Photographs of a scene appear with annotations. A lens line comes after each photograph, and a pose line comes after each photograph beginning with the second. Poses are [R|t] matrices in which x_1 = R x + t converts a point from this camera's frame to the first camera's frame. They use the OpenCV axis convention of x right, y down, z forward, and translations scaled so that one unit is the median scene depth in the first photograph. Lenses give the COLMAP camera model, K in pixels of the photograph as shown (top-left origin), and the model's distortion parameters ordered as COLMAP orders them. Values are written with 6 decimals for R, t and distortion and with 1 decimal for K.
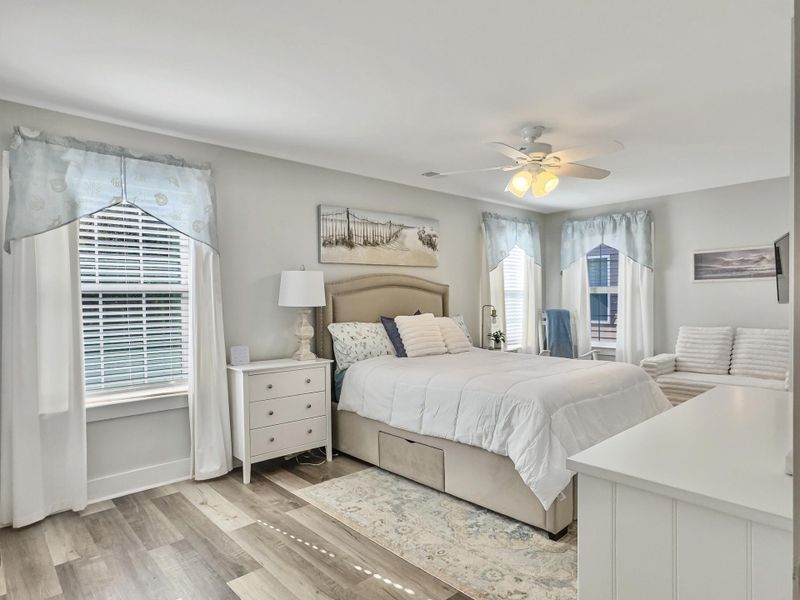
lens RADIAL K [[479.8, 0, 398.4], [0, 479.8, 300.2], [0, 0, 1]] dist [-0.003995, -0.000352]
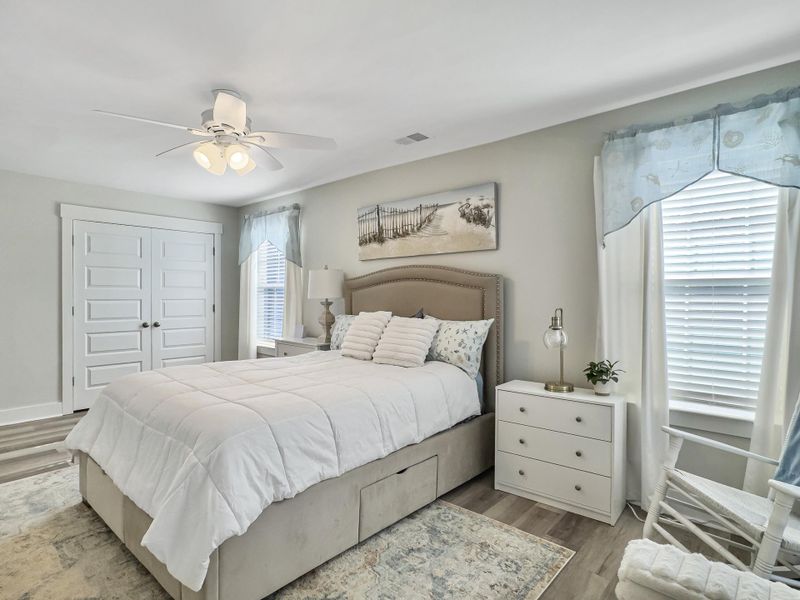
lens RADIAL K [[437.6, 0, 397.9], [0, 437.6, 297.8], [0, 0, 1]] dist [0.001070, 0.000844]
pose [[0.102690, 0.020767, -0.994497, 0.798325], [-0.010314, 0.999751, 0.019811, -0.011030], [0.994660, 0.008223, 0.102878, 0.900979]]
